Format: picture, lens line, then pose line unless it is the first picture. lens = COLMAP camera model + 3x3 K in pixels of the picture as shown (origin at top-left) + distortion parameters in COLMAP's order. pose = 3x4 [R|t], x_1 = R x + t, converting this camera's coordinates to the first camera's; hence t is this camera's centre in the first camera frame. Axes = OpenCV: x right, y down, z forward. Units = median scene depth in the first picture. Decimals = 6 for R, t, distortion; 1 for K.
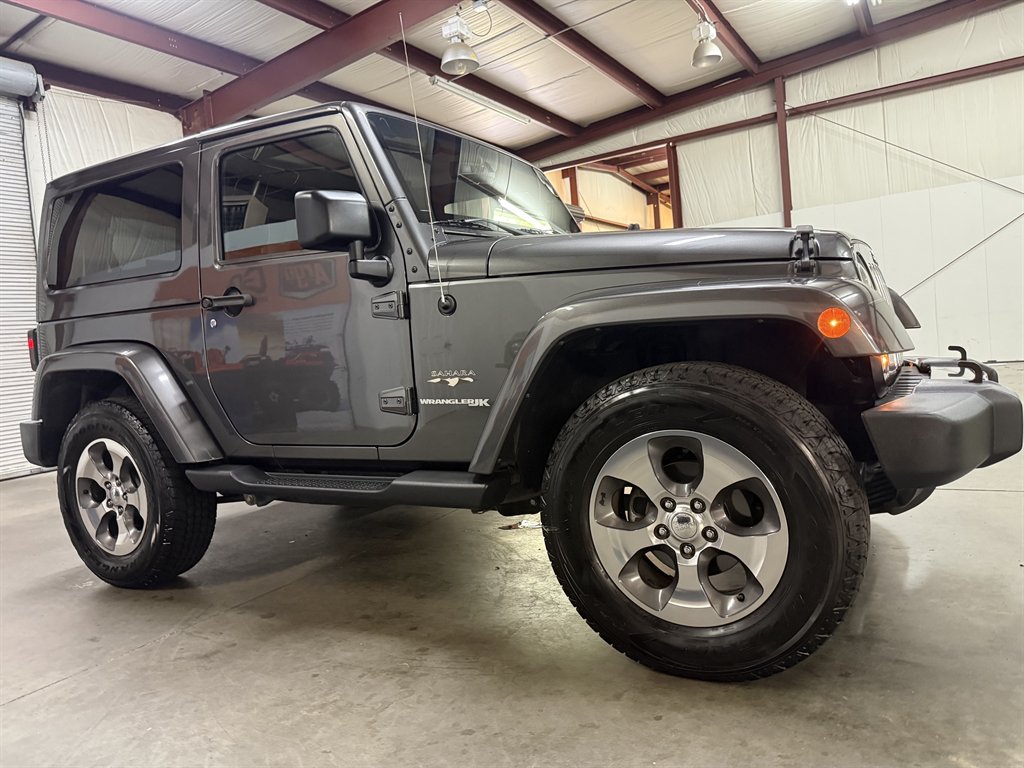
lens RADIAL K [[740.7, 0, 500.6], [0, 740.7, 381.4], [0, 0, 1]] dist [-0.003238, -0.009509]
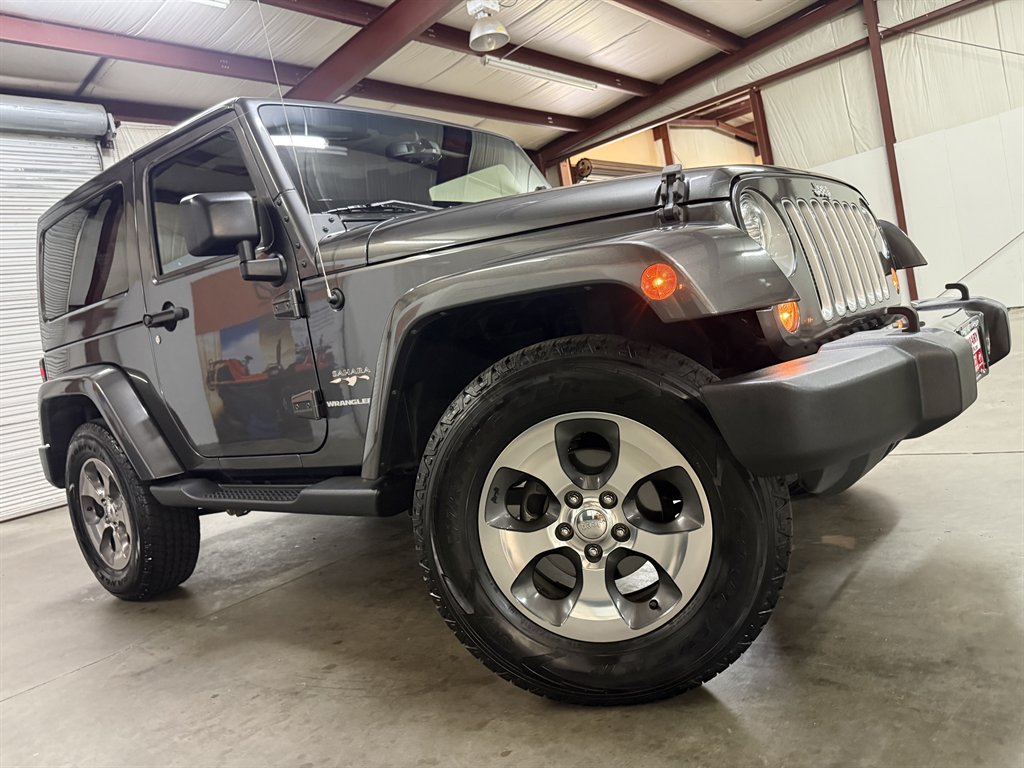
lens RADIAL K [[740.7, 0, 508.0], [0, 740.7, 376.7], [0, 0, 1]] dist [-0.003238, -0.009509]
pose [[0.980813, -0.082713, -0.176533, 0.278713], [0.086448, 0.996164, 0.013559, -0.000943], [0.174734, -0.028560, 0.984201, 0.102430]]
